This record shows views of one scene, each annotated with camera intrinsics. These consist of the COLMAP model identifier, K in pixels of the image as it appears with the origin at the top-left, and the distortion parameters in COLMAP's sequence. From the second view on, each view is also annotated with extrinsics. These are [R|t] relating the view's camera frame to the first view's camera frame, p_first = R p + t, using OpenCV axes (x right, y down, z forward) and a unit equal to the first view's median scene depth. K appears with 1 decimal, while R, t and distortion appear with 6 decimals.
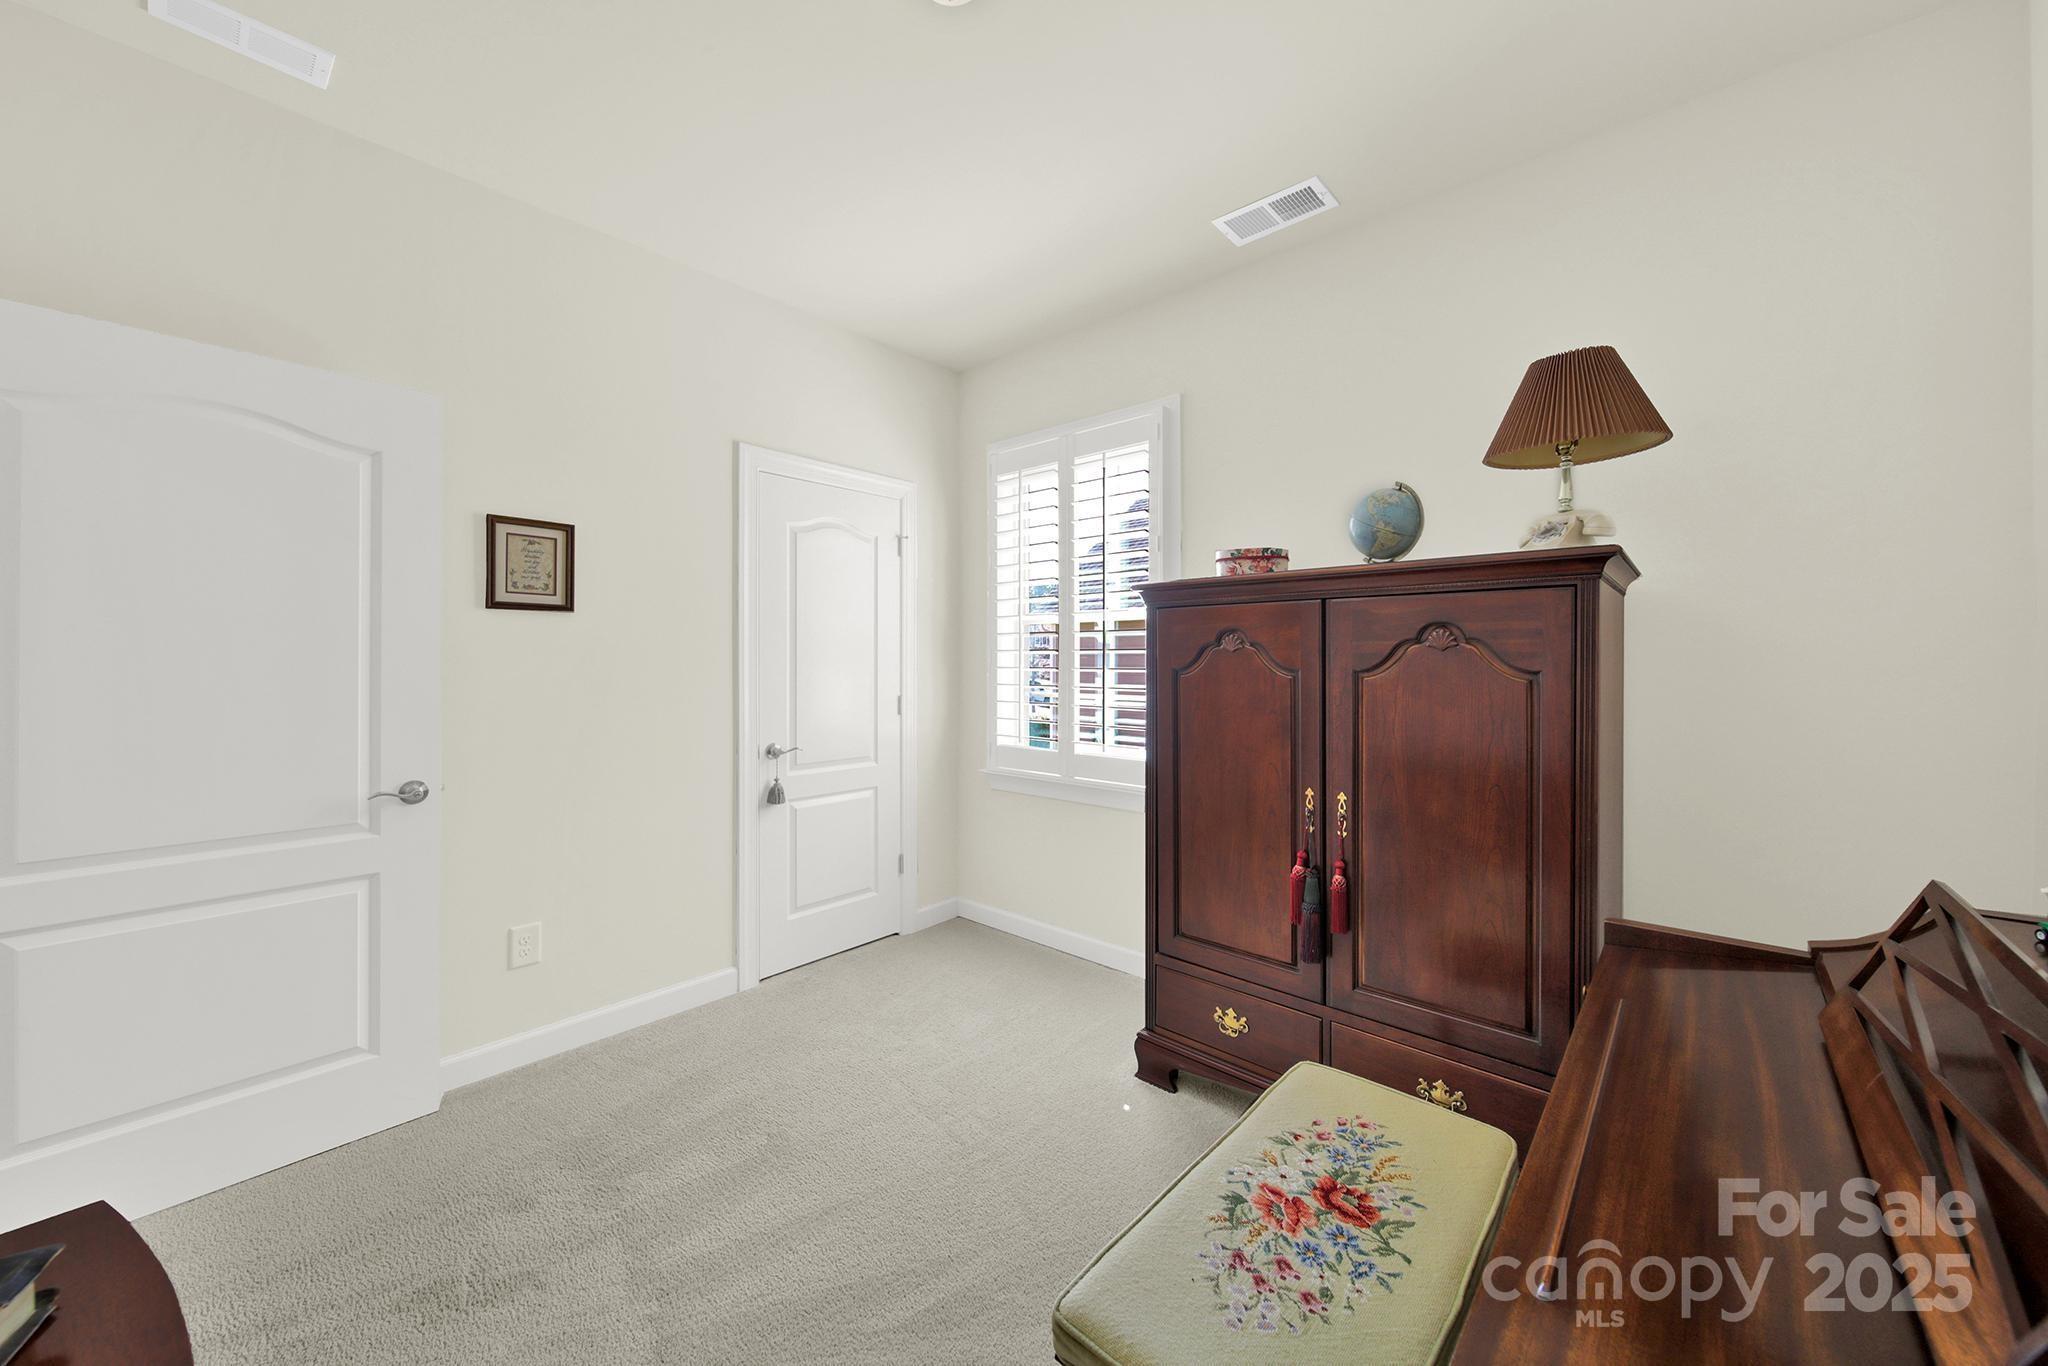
lens RADIAL K [[749.0, 0, 1022.0], [0, 749.0, 662.5], [0, 0, 1]] dist [0.000369, 0.000118]
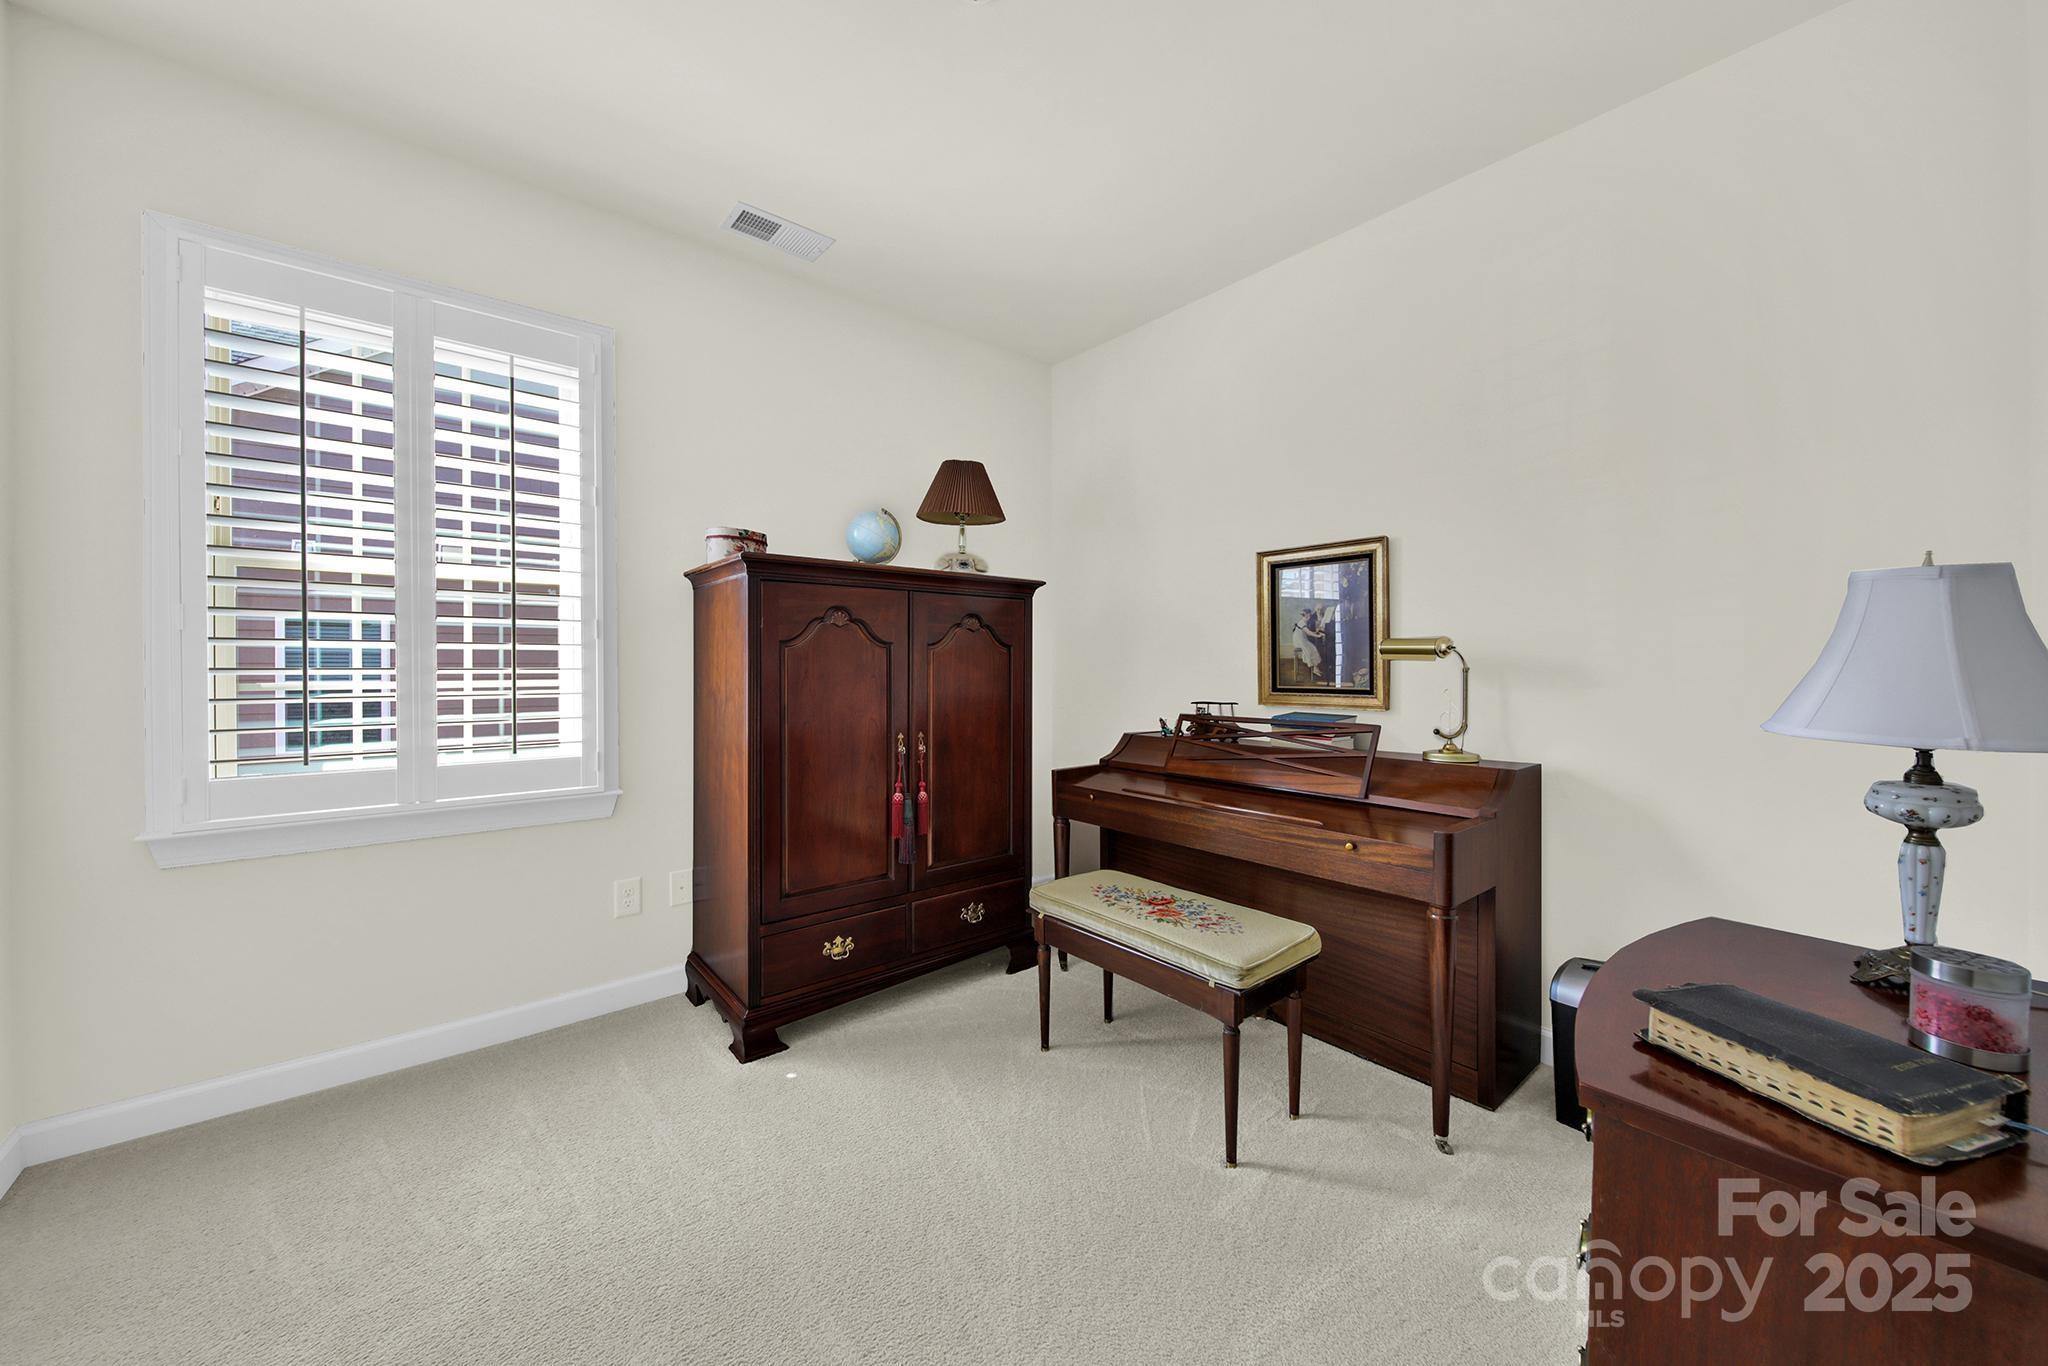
lens RADIAL K [[749.0, 0, 1023.0], [0, 749.0, 676.5], [0, 0, 1]] dist [0.000369, 0.000118]
pose [[0.134513, -0.015214, 0.990795, -0.928781], [0.004027, 0.999882, 0.014807, 0.052406], [-0.990904, 0.001998, 0.134559, 0.638809]]
